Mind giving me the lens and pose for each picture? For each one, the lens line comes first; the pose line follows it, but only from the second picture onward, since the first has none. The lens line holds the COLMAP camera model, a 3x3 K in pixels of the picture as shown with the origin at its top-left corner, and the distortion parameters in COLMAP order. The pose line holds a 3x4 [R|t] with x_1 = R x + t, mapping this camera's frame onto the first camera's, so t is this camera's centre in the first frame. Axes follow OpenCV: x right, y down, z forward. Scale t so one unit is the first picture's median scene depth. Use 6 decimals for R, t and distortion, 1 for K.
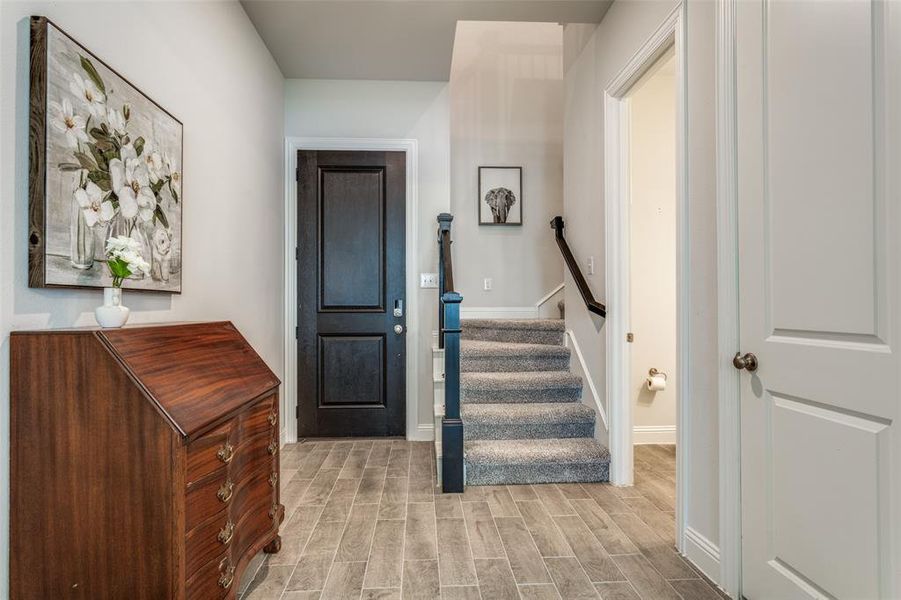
lens RADIAL K [[435.6, 0, 445.4], [0, 435.6, 298.5], [0, 0, 1]] dist [-0.003557, 0.002139]
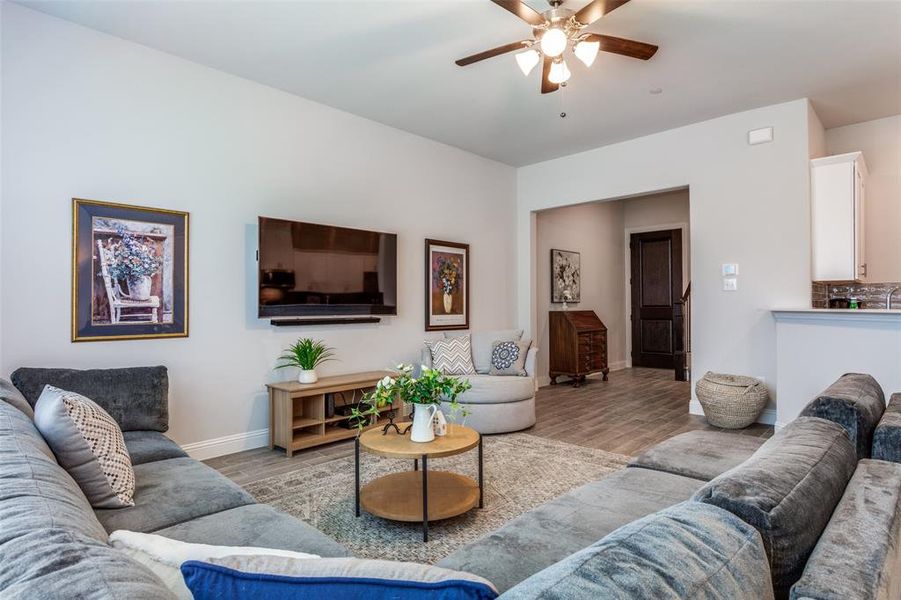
lens RADIAL K [[529.5, 0, 452.4], [0, 529.5, 297.7], [0, 0, 1]] dist [-0.006318, -0.000200]
pose [[0.669295, -0.009877, -0.742931, 2.435286], [0.015824, 0.999874, 0.000963, -0.091126], [0.742829, -0.012401, 0.669367, -3.400051]]
